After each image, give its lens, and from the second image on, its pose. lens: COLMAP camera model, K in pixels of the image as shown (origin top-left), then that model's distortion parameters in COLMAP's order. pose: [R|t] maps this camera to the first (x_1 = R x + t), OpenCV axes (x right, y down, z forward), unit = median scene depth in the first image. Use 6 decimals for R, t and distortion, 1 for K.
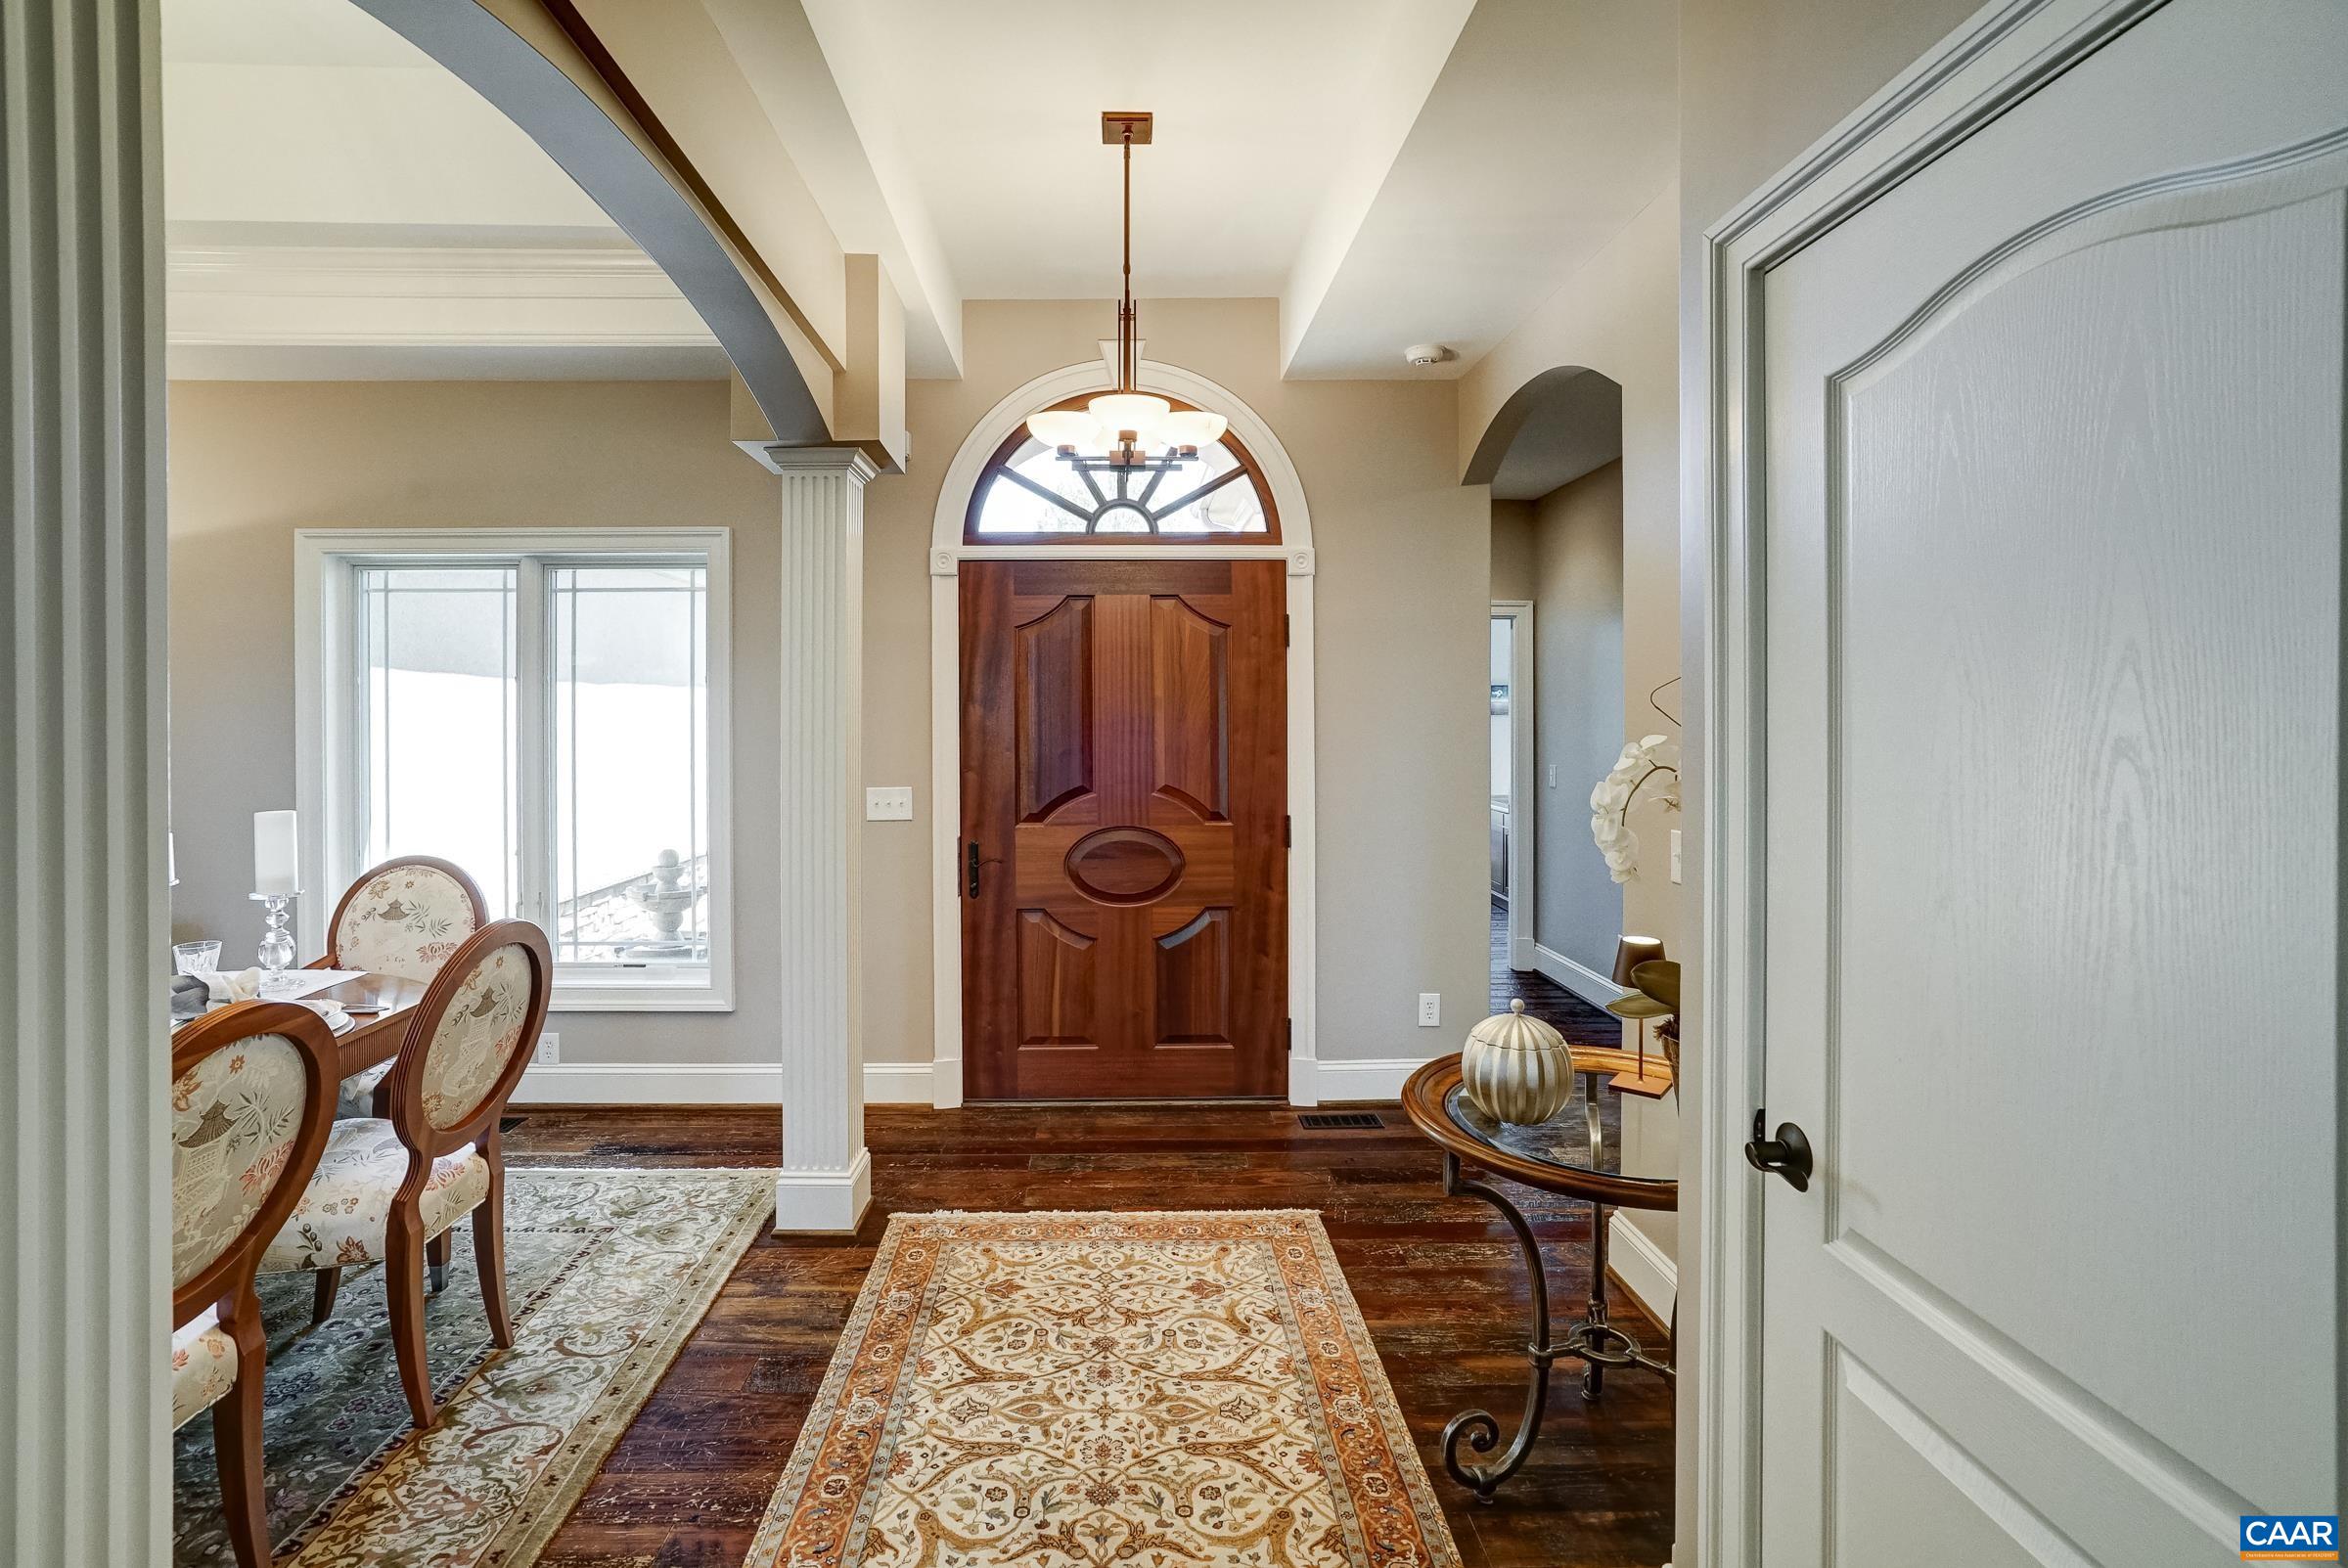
lens RADIAL K [[1086.3, 0, 1123.1], [0, 1086.3, 719.9], [0, 0, 1]] dist [-0.017897, 0.000175]
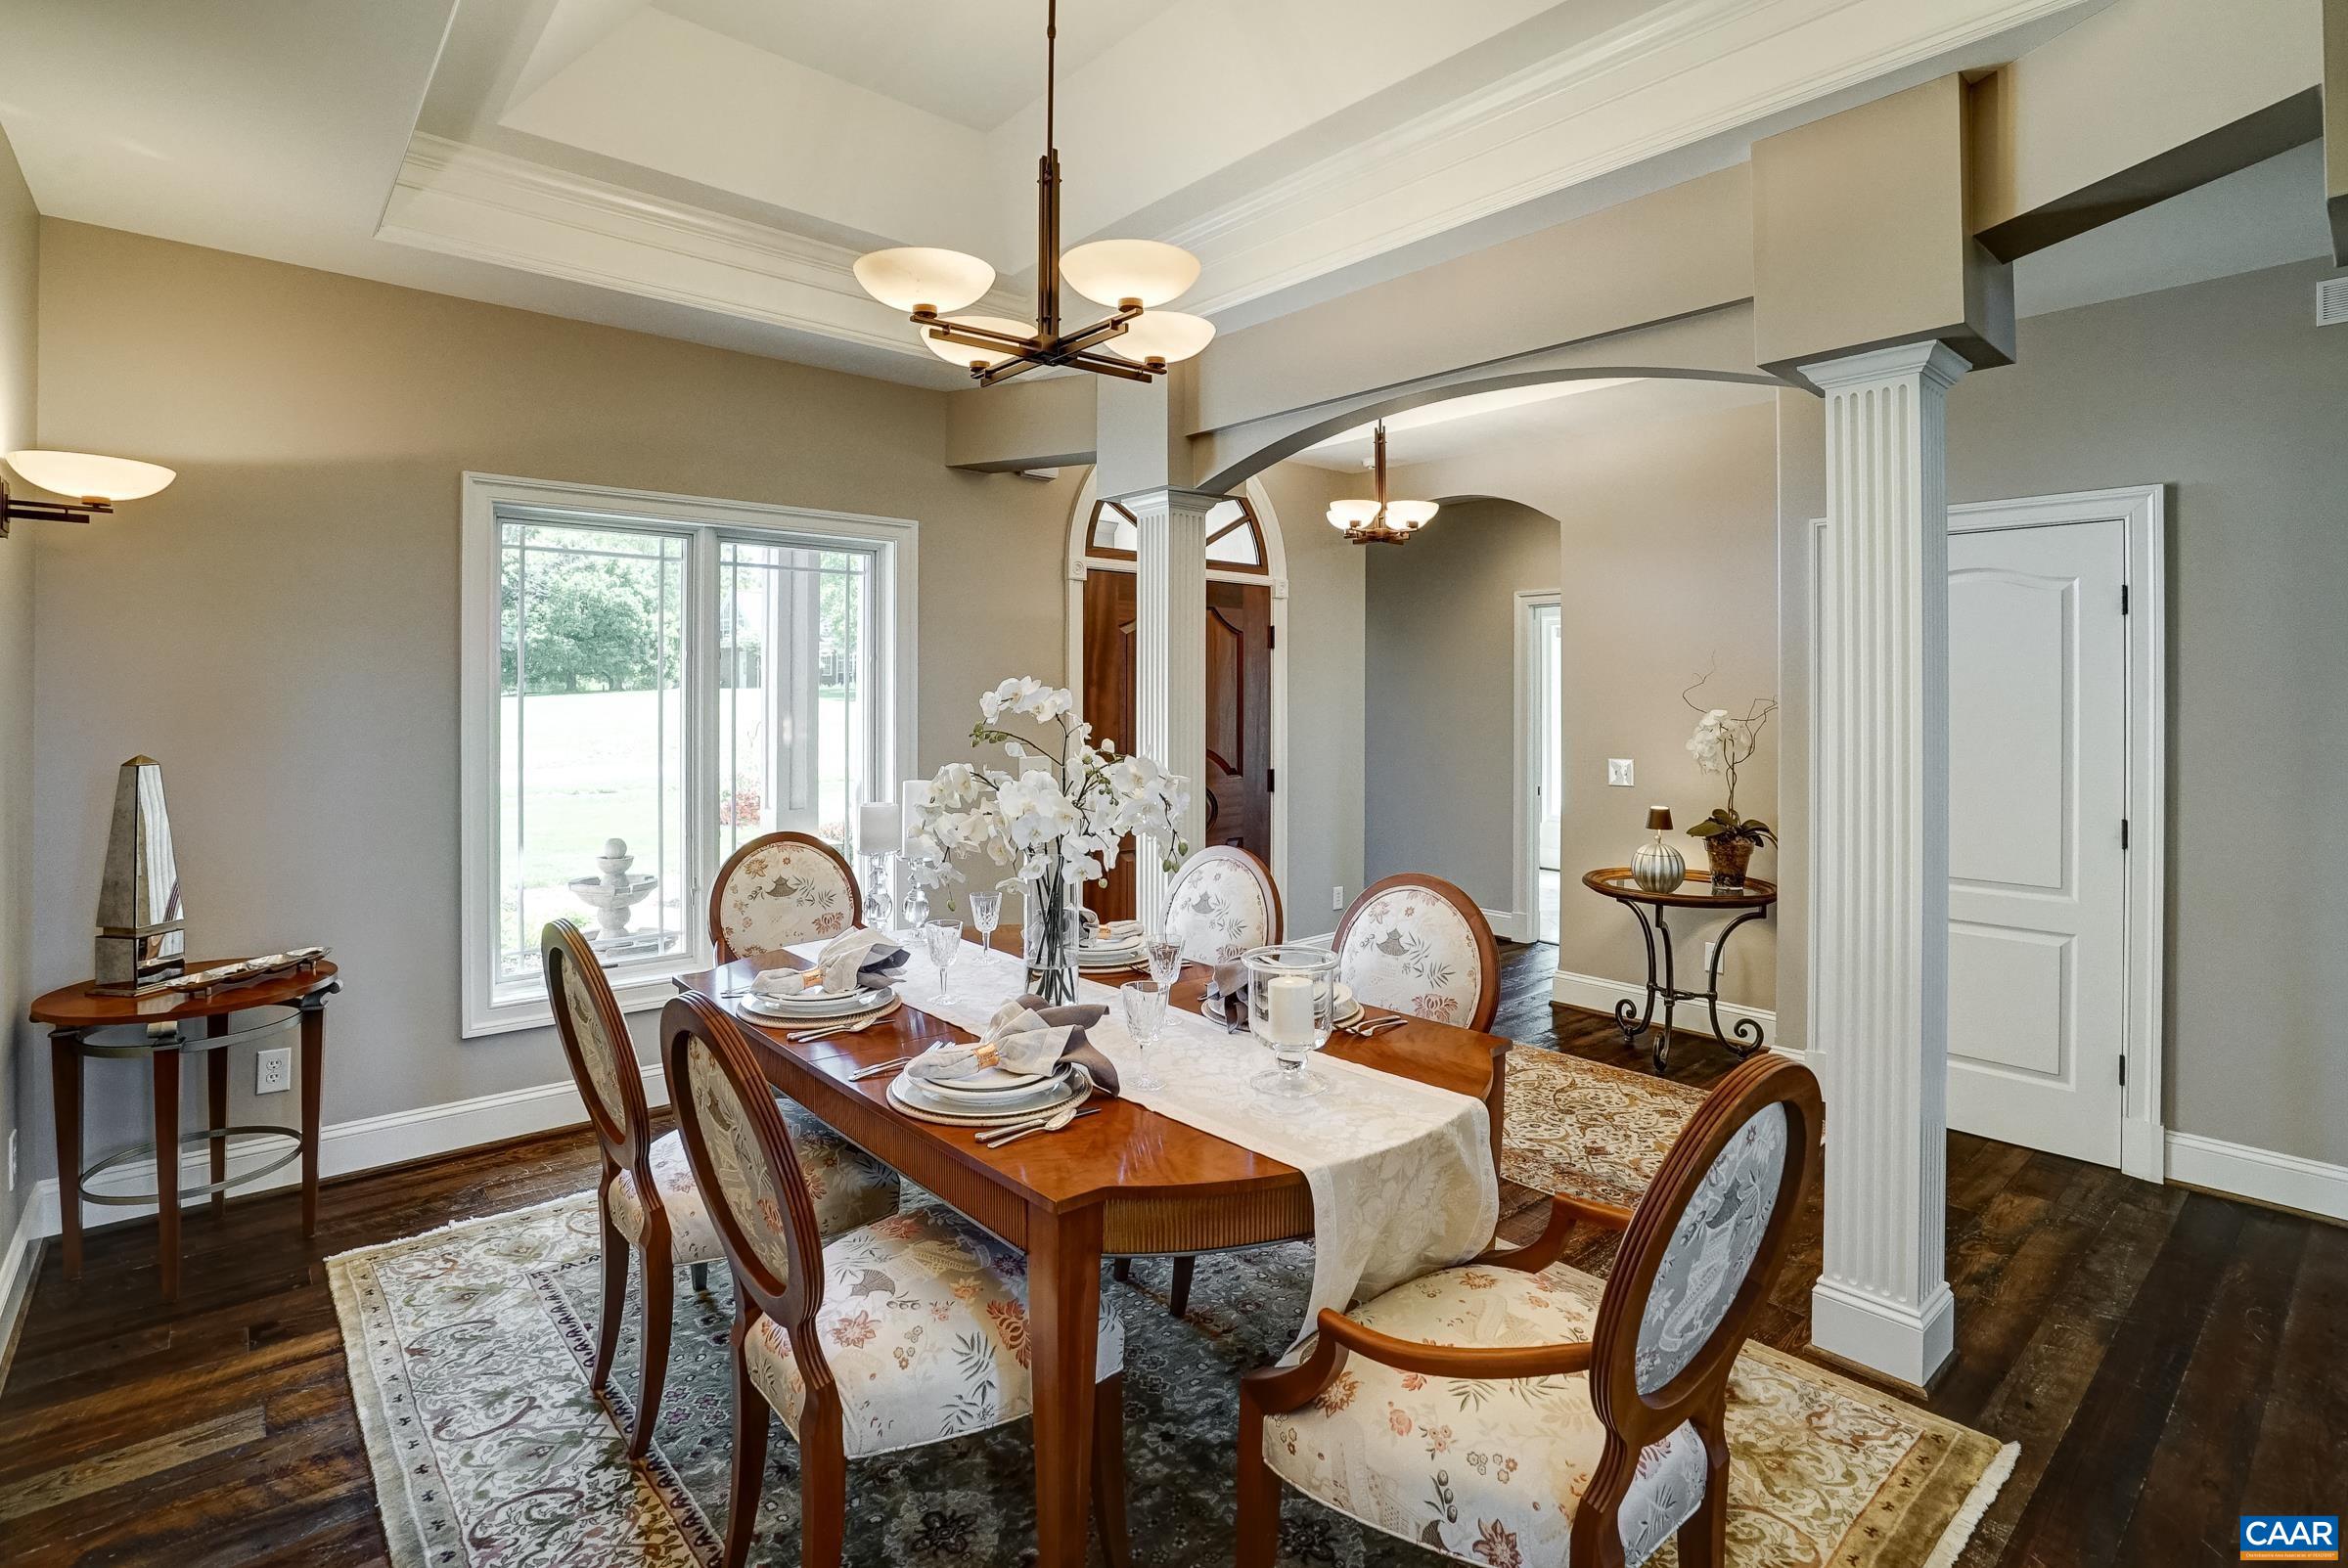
lens RADIAL K [[1126.8, 0, 1171.2], [0, 1126.8, 673.9], [0, 0, 1]] dist [-0.052067, -0.000075]
pose [[0.764978, 0.019411, 0.643764, -0.885447], [-0.004332, 0.999678, -0.024995, 0.002733], [-0.644042, 0.016332, 0.764816, -0.025691]]
